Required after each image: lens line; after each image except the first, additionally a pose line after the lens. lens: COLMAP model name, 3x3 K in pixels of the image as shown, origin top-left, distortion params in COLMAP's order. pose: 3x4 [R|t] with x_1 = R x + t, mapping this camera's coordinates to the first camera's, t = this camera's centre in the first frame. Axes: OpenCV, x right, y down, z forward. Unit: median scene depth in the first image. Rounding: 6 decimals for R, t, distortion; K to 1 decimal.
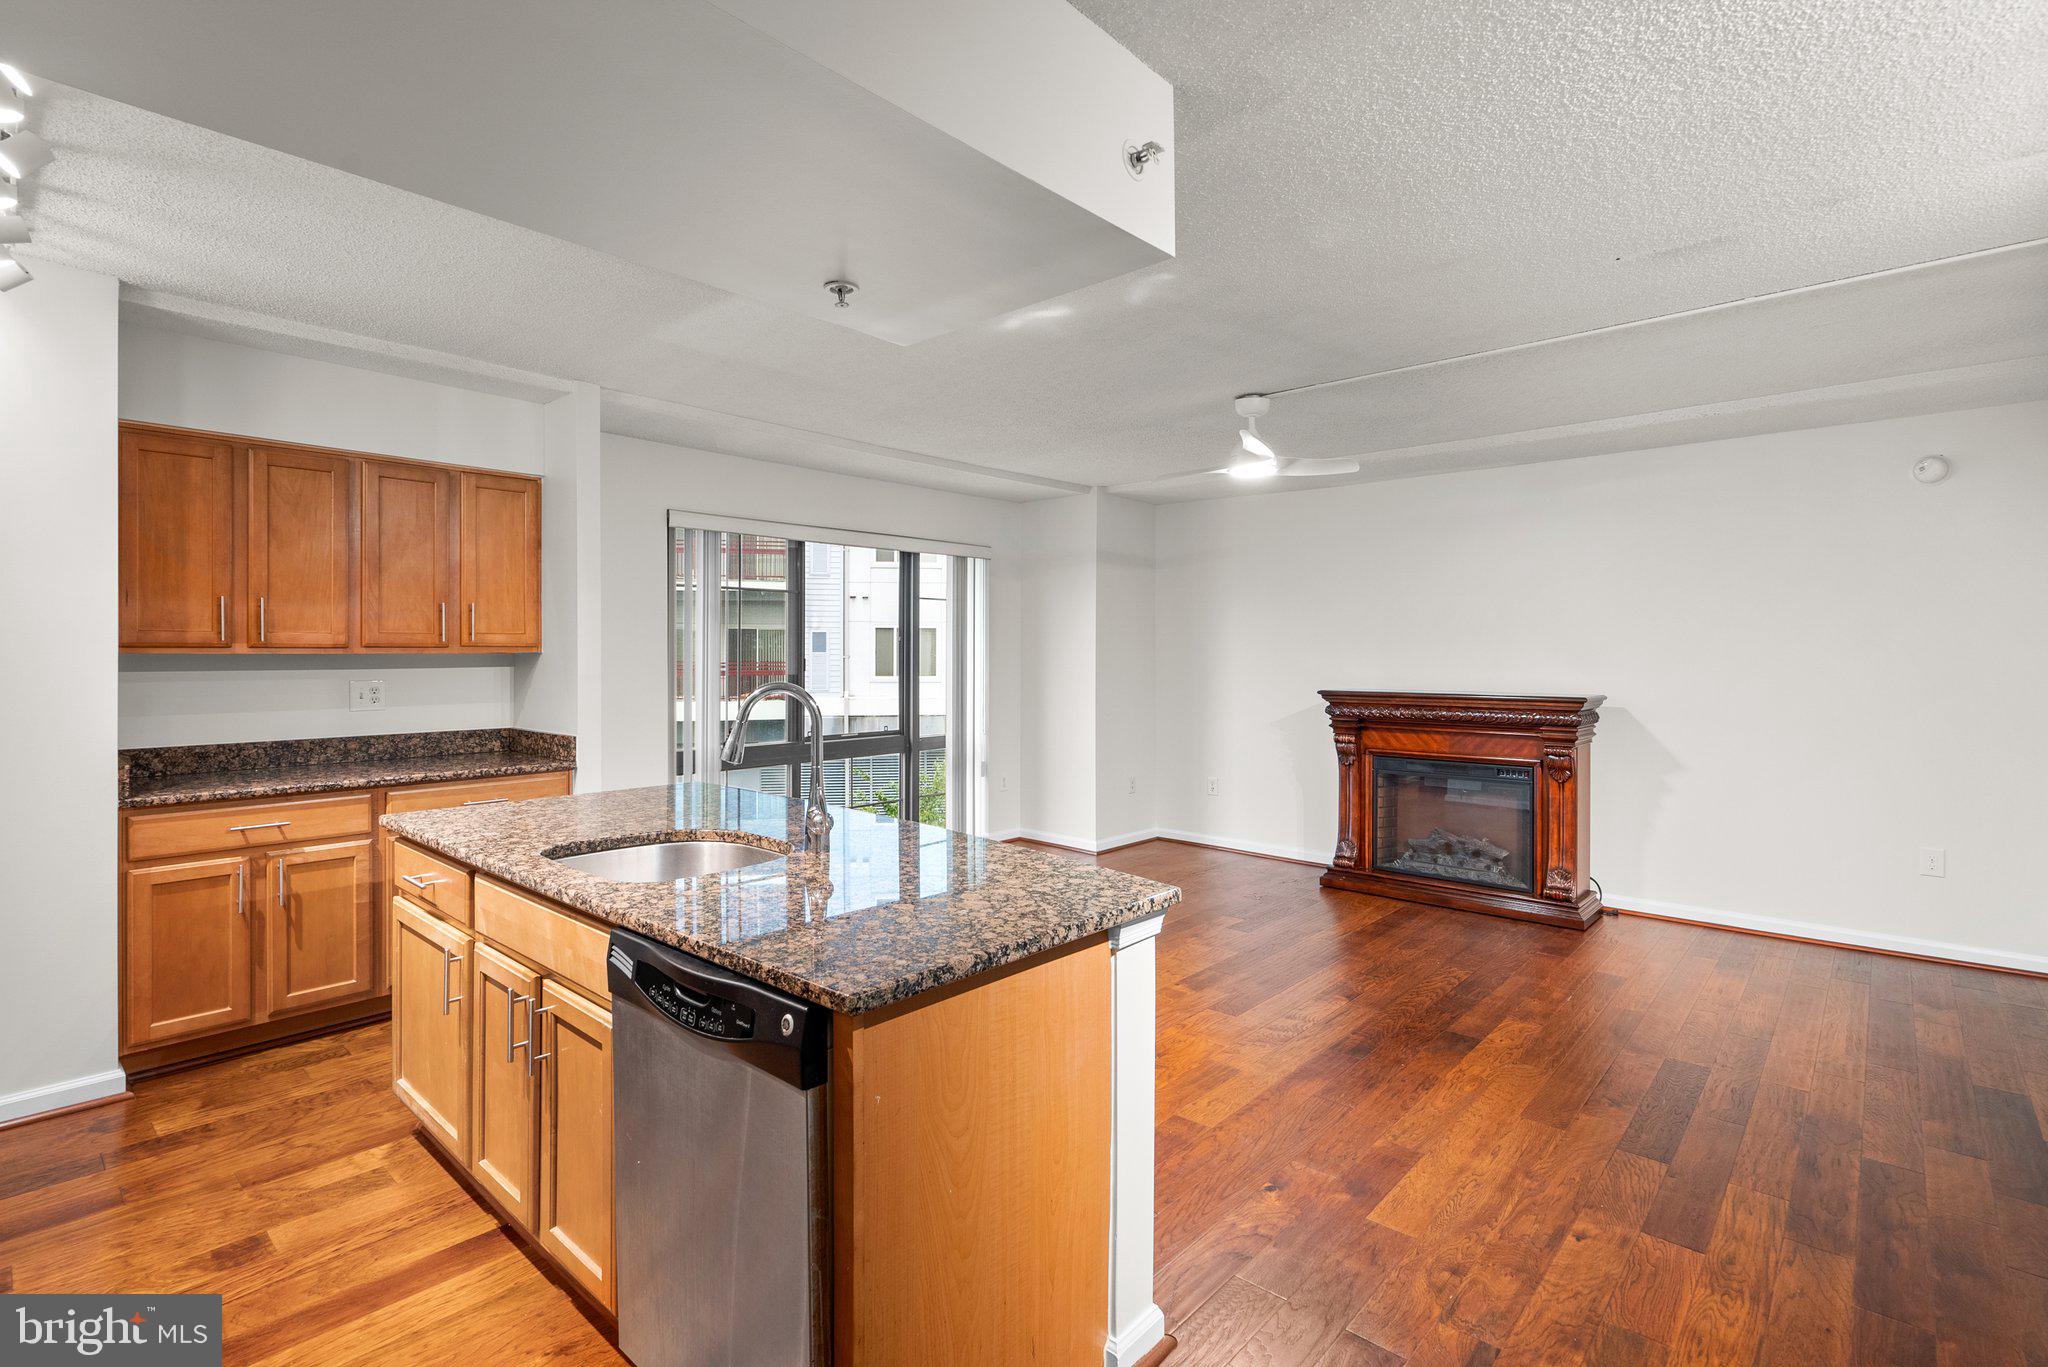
lens RADIAL K [[954.8, 0, 1029.8], [0, 954.8, 654.0], [0, 0, 1]] dist [0.002862, -0.001275]
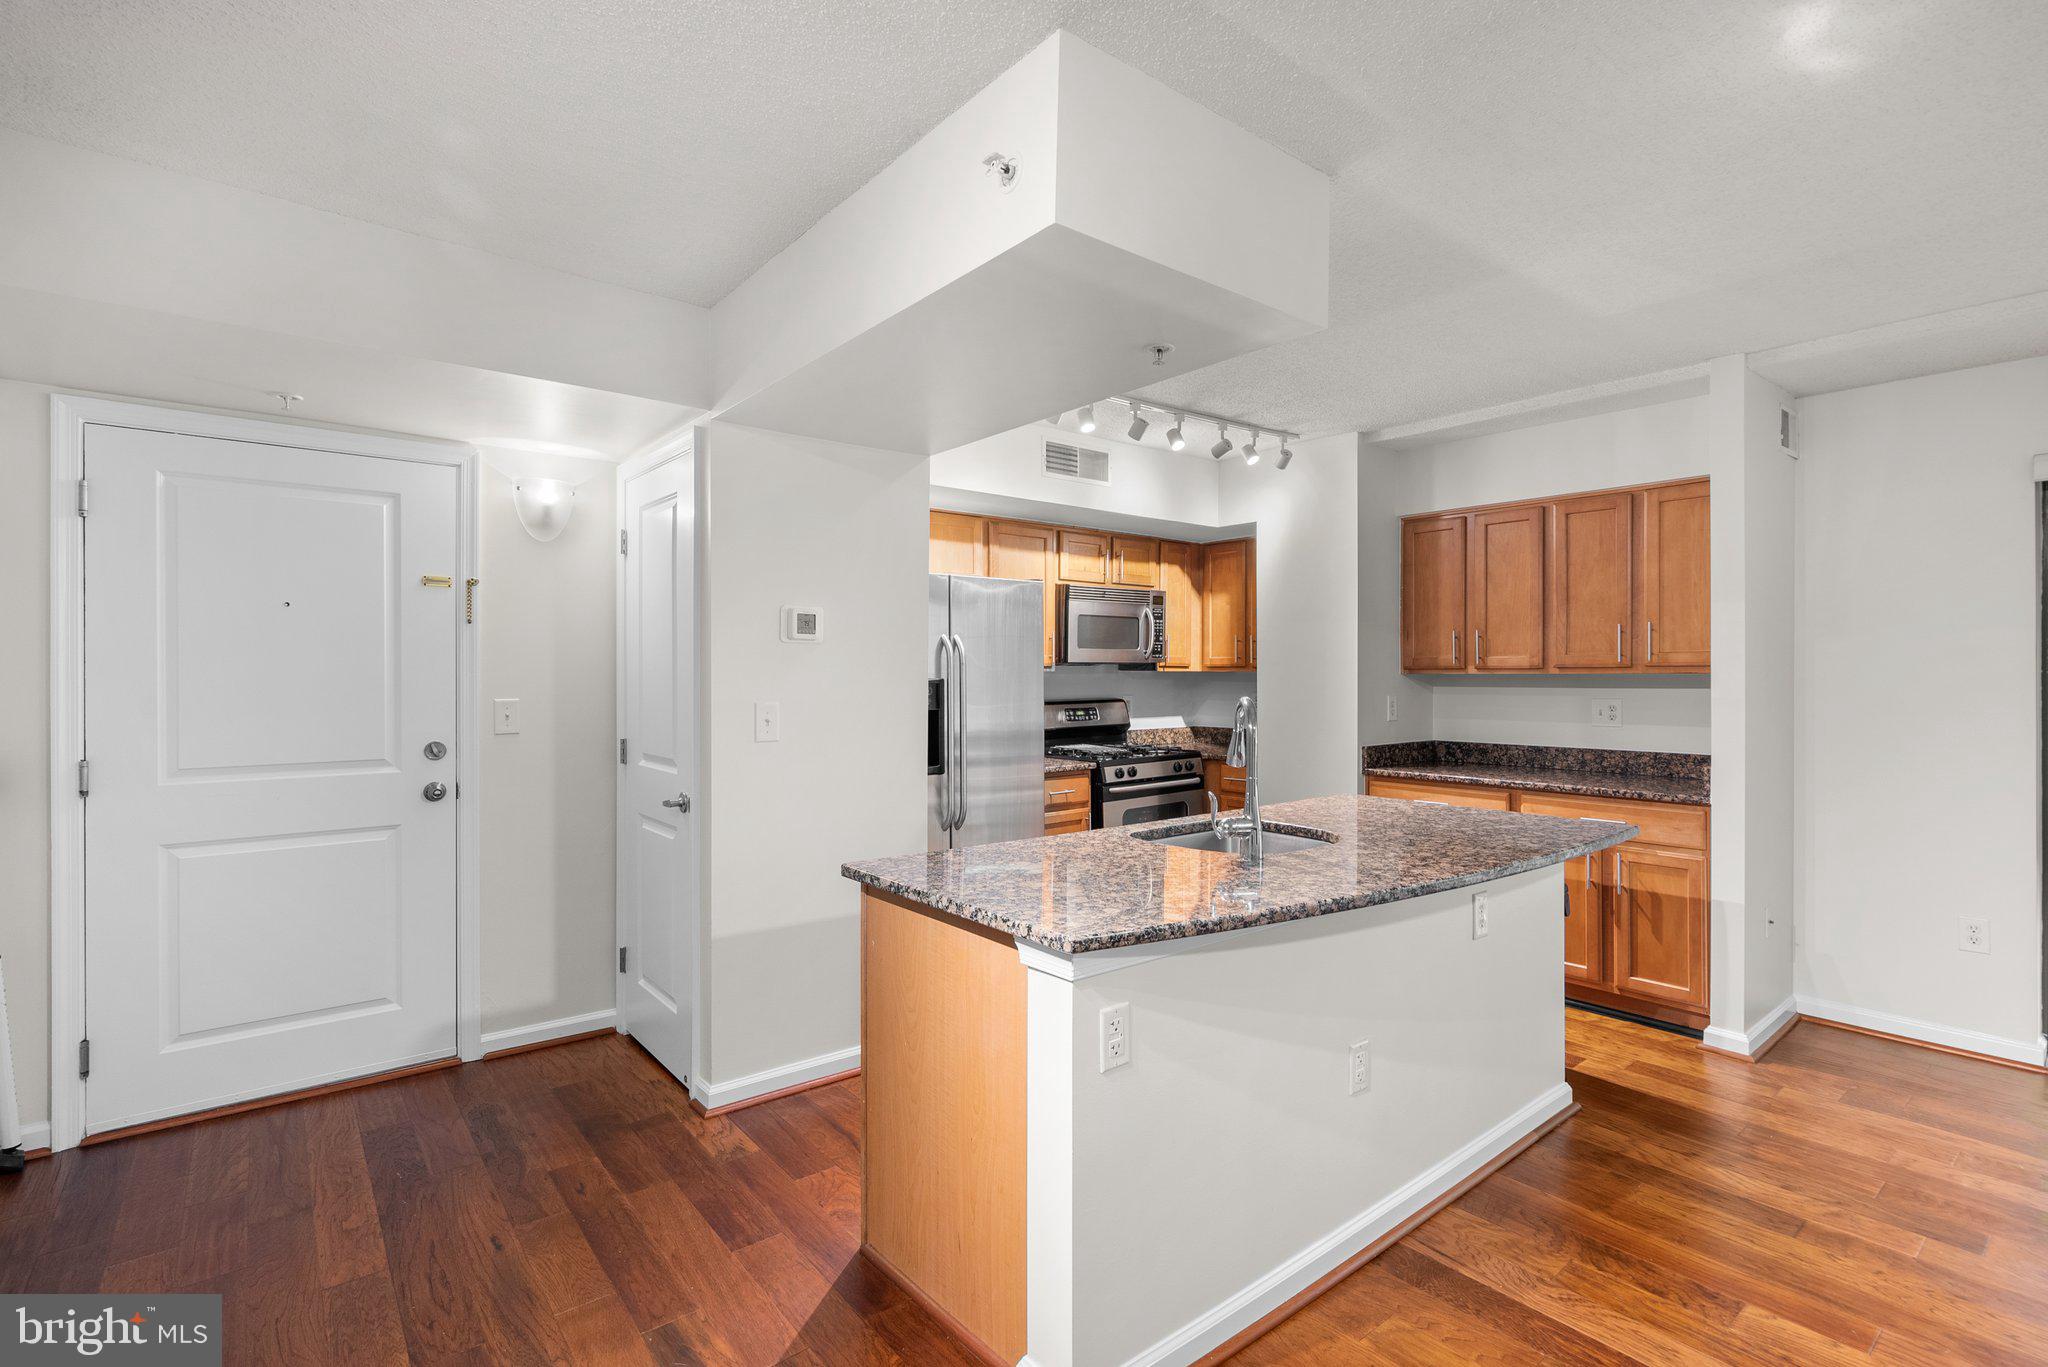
lens RADIAL K [[954.8, 0, 1016.3], [0, 954.8, 676.6], [0, 0, 1]] dist [0.002862, -0.001275]
pose [[-0.164544, 0.000939, -0.986369, 0.506550], [-0.000815, 0.999999, 0.001088, 0.002059], [0.986369, 0.000983, -0.164543, 0.538671]]
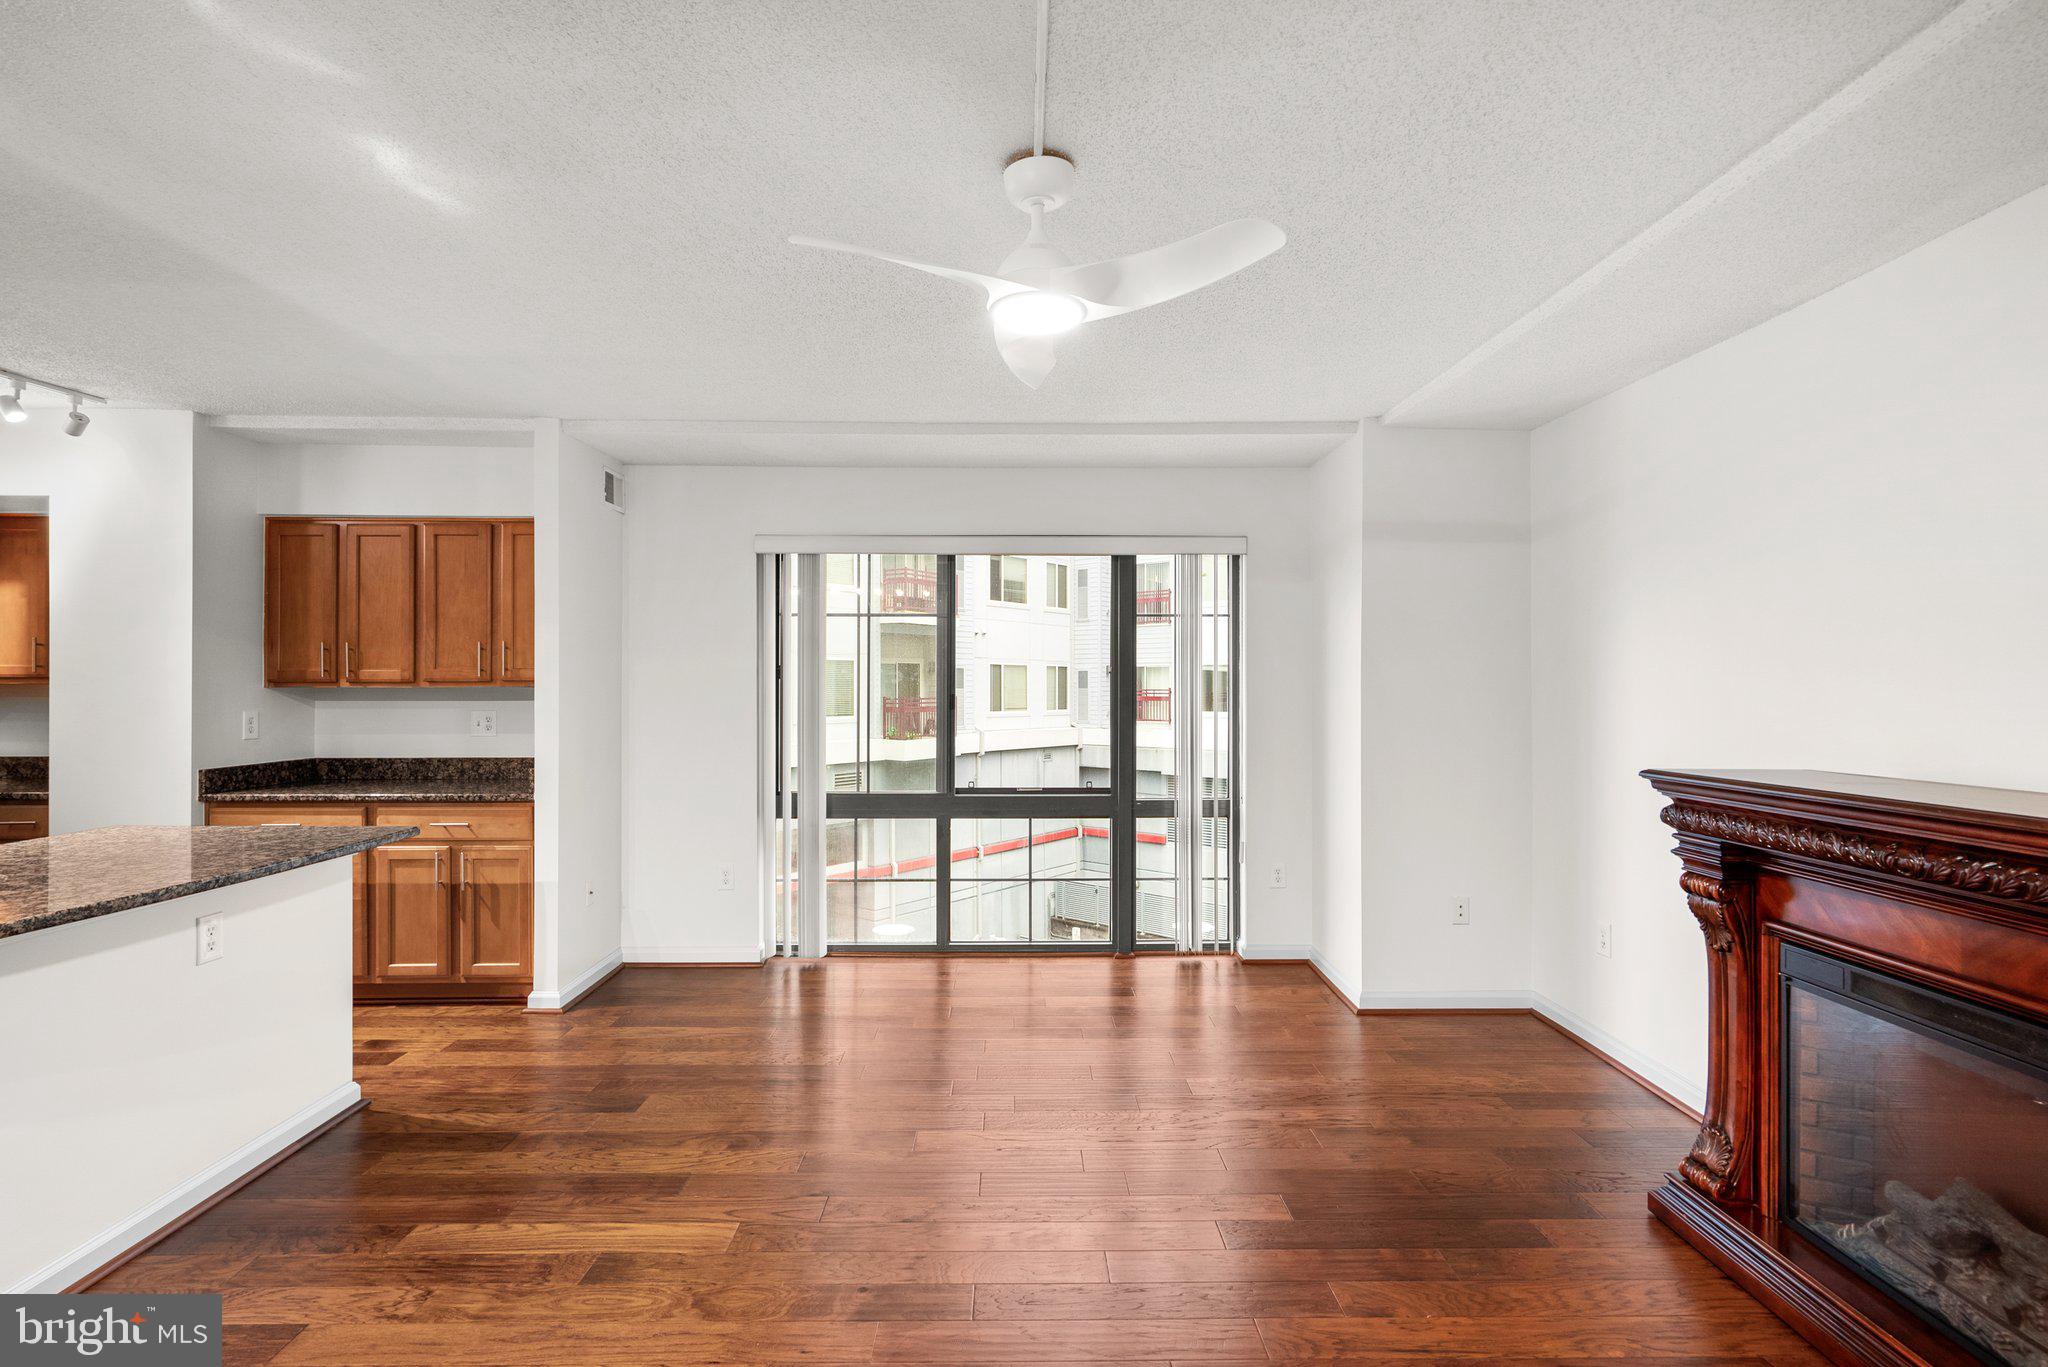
lens RADIAL K [[954.8, 0, 1027.7], [0, 954.8, 684.5], [0, 0, 1]] dist [0.002862, -0.001275]
pose [[0.678945, -0.003192, -0.734183, 0.646449], [-0.001218, 0.999984, -0.005475, 0.001215], [0.734189, 0.004611, 0.678930, 0.721579]]
